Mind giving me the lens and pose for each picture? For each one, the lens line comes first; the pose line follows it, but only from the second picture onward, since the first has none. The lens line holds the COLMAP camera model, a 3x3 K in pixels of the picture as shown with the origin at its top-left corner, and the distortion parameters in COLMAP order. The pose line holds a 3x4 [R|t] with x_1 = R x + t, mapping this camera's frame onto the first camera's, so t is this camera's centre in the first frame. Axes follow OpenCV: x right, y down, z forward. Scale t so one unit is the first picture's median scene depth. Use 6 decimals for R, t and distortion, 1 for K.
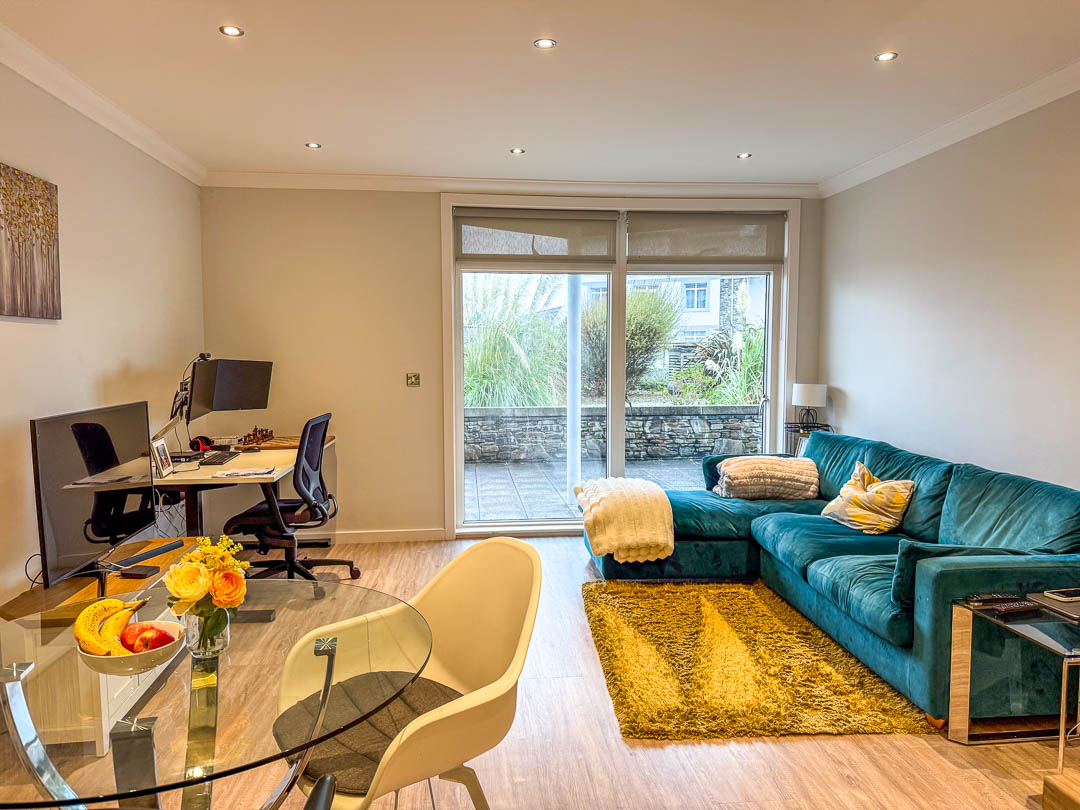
lens RADIAL K [[772.2, 0, 539.8], [0, 772.2, 407.2], [0, 0, 1]] dist [0.062505, -0.079951]
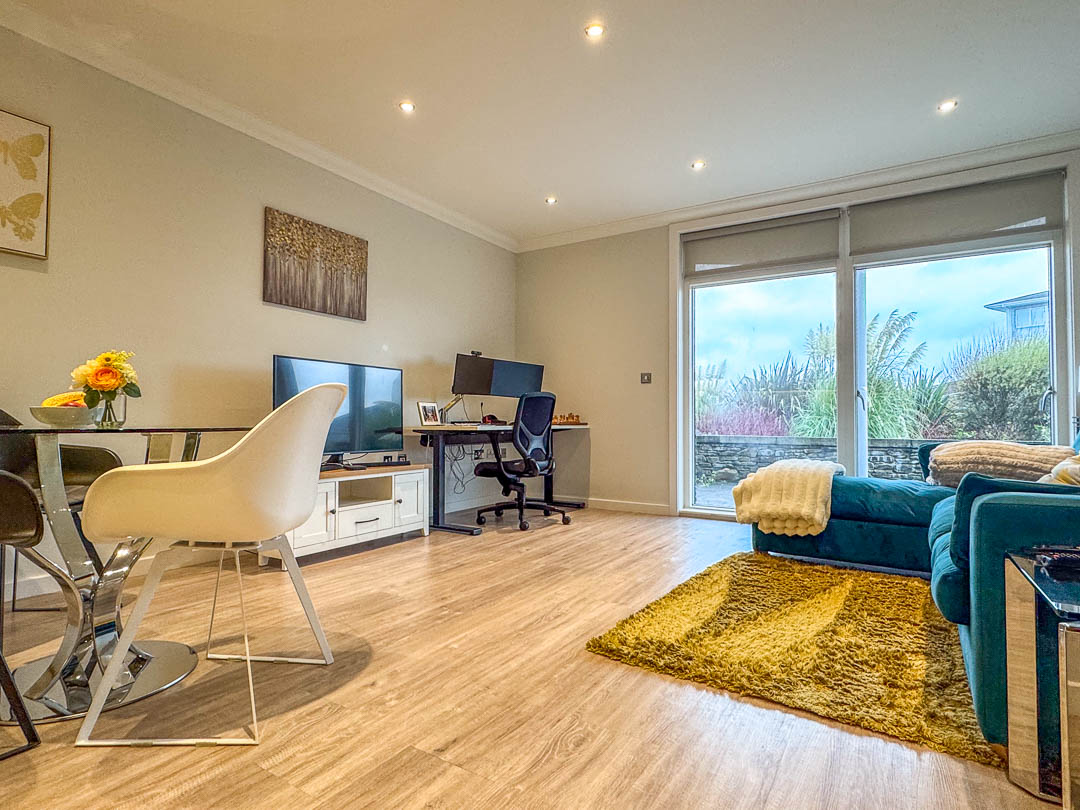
lens RADIAL K [[574.1, 0, 533.8], [0, 574.1, 404.3], [0, 0, 1]] dist [-0.003359, 0.002911]
pose [[0.779230, -0.013826, -0.626586, 0.329757], [-0.054839, 0.994418, -0.090141, 0.120215], [0.624335, 0.104602, 0.774122, 0.239317]]
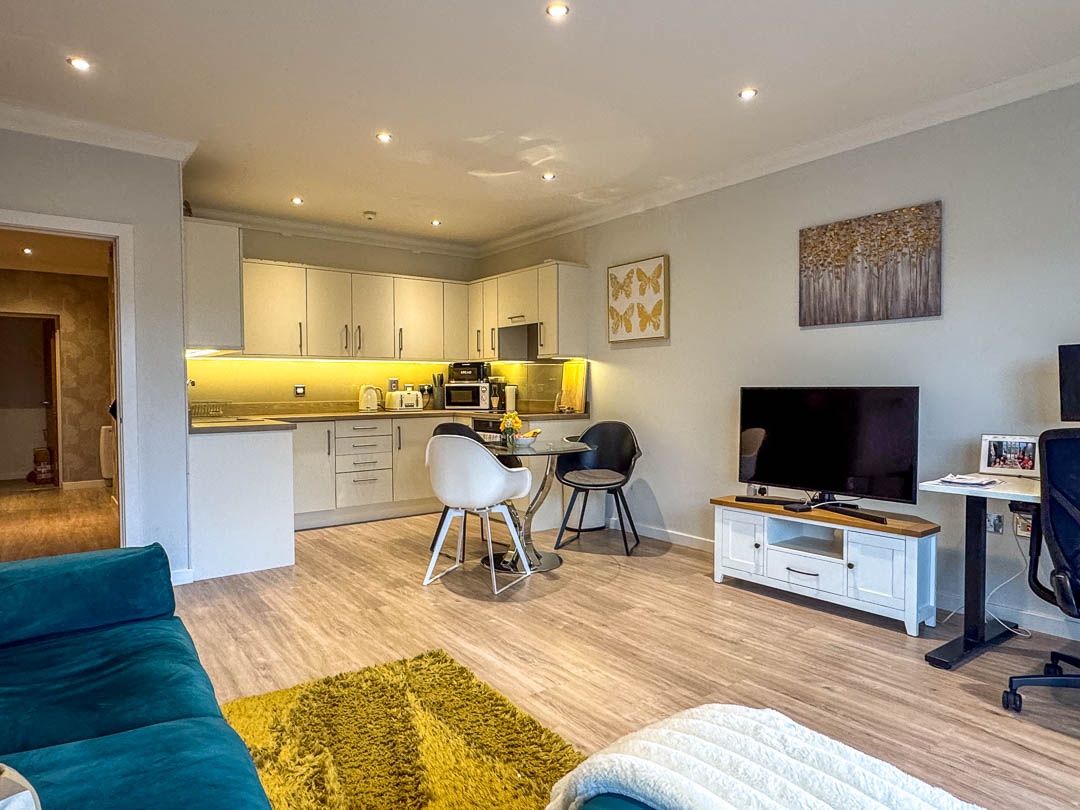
lens RADIAL K [[653.1, 0, 531.5], [0, 653.1, 409.9], [0, 0, 1]] dist [-0.008501, 0.001110]
pose [[-0.862939, 0.021946, -0.504831, 0.318159], [-0.033072, 0.994461, 0.099763, -0.038238], [0.504225, 0.102785, -0.857434, 1.215310]]
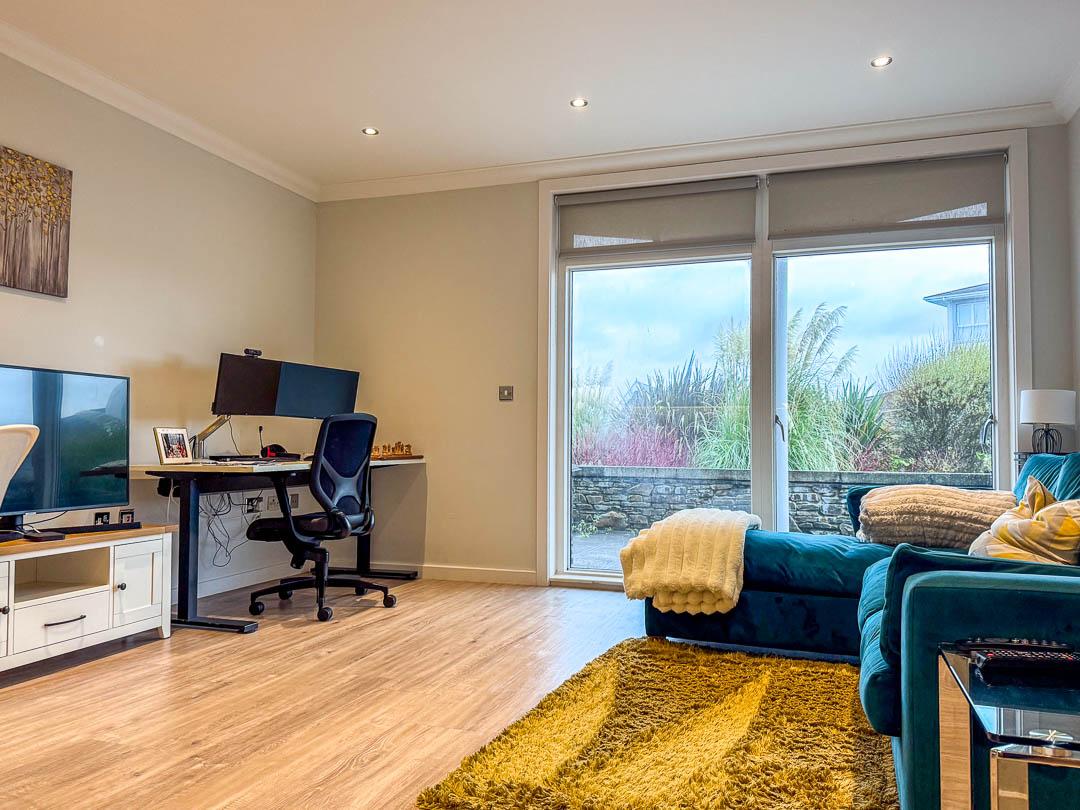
lens RADIAL K [[829.3, 0, 540.4], [0, 829.3, 405.6], [0, 0, 1]] dist [0.050431, -0.065810]
pose [[0.904304, -0.012108, -0.426718, 0.332577], [-0.040249, 0.992727, -0.113463, 0.102094], [0.424988, 0.119780, 0.897239, 0.230402]]
